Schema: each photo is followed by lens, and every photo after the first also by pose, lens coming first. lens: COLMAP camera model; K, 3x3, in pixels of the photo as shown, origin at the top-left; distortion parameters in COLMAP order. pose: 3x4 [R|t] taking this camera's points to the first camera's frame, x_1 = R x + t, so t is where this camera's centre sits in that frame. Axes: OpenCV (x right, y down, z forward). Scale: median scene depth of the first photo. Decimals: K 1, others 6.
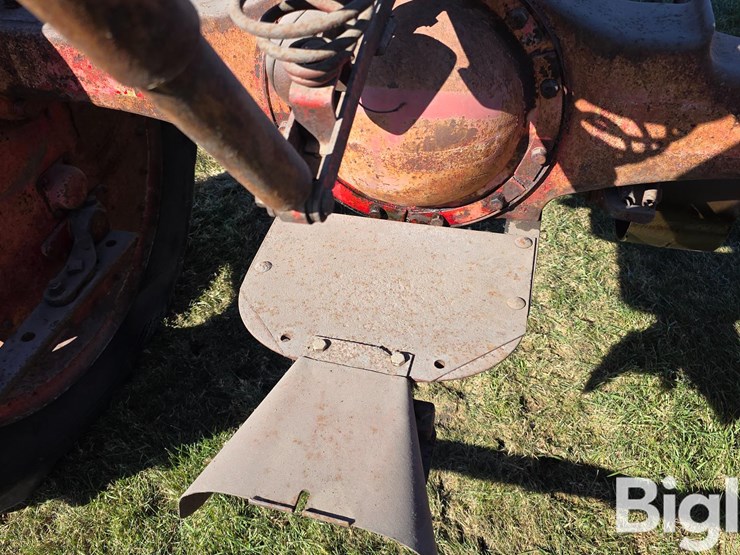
lens RADIAL K [[662.0, 0, 372.0], [0, 662.0, 280.7], [0, 0, 1]] dist [0.063568, -0.073462]
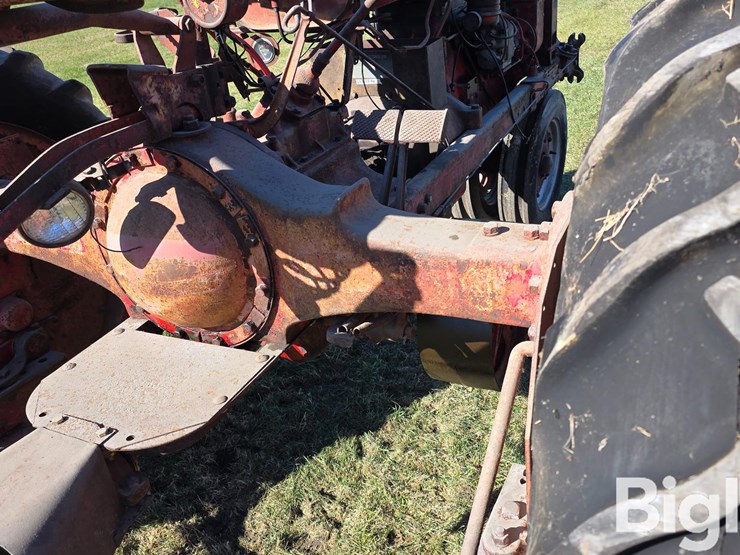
lens RADIAL K [[662.0, 0, 372.0], [0, 662.0, 280.7], [0, 0, 1]] dist [0.063568, -0.073462]
pose [[0.983365, 0.031321, -0.178920, 0.731507], [-0.076356, 0.965042, -0.250728, 0.113387], [0.164812, 0.260218, 0.951380, -0.237012]]
